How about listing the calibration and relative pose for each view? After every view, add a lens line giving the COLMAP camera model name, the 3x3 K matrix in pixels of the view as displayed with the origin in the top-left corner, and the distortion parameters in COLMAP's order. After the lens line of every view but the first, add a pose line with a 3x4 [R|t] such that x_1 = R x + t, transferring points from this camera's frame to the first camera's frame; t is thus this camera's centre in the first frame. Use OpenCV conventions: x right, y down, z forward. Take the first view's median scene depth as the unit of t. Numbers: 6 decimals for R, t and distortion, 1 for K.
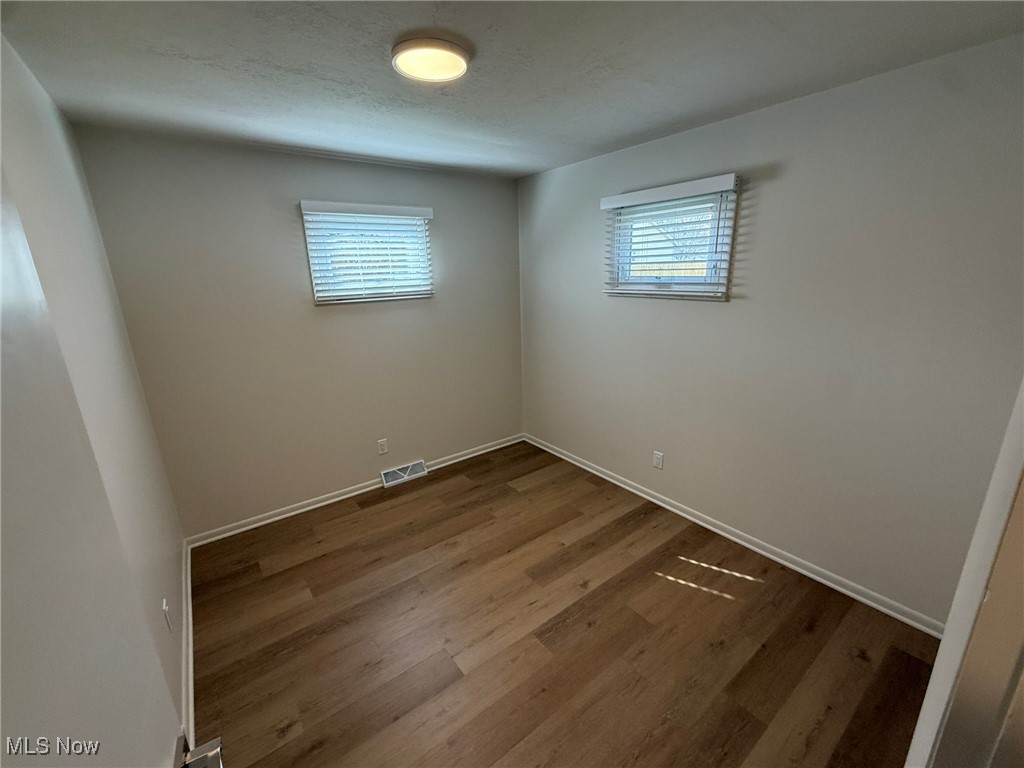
lens RADIAL K [[408.0, 0, 510.2], [0, 408.0, 382.9], [0, 0, 1]] dist [-0.001331, -0.000321]
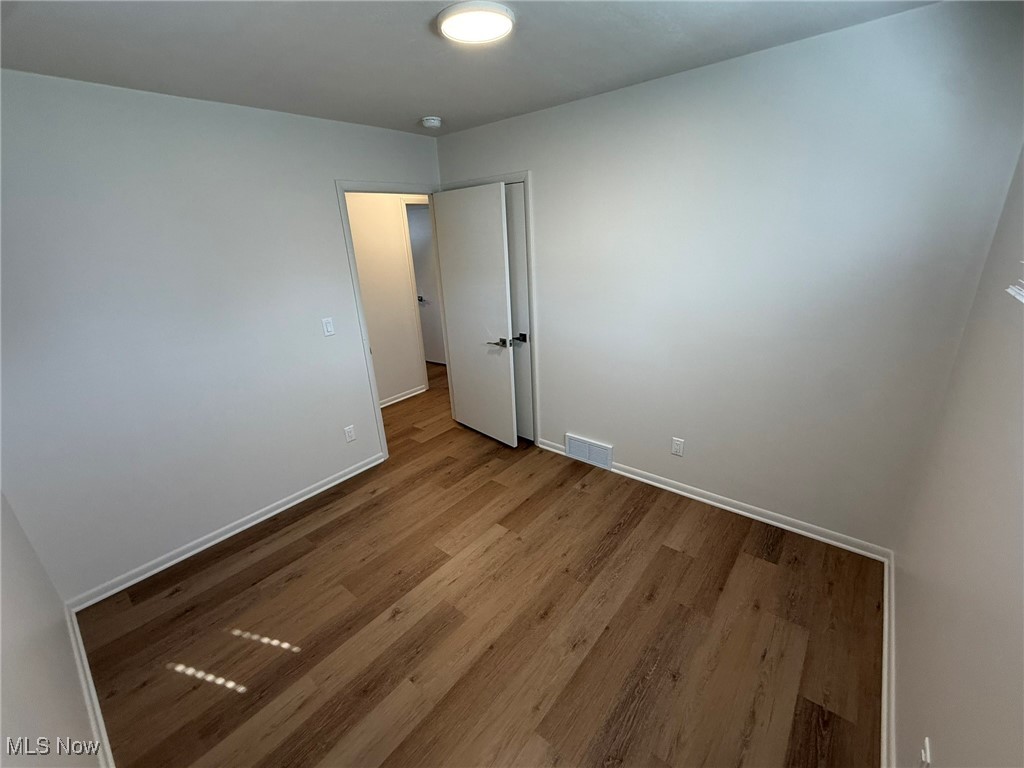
lens RADIAL K [[408.0, 0, 510.2], [0, 408.0, 382.9], [0, 0, 1]] dist [-0.001331, -0.000321]
pose [[-0.967600, 0.157018, -0.197724, 0.036711], [0.009347, 0.804846, 0.593410, -0.415120], [0.252314, 0.572336, -0.780237, 1.426204]]
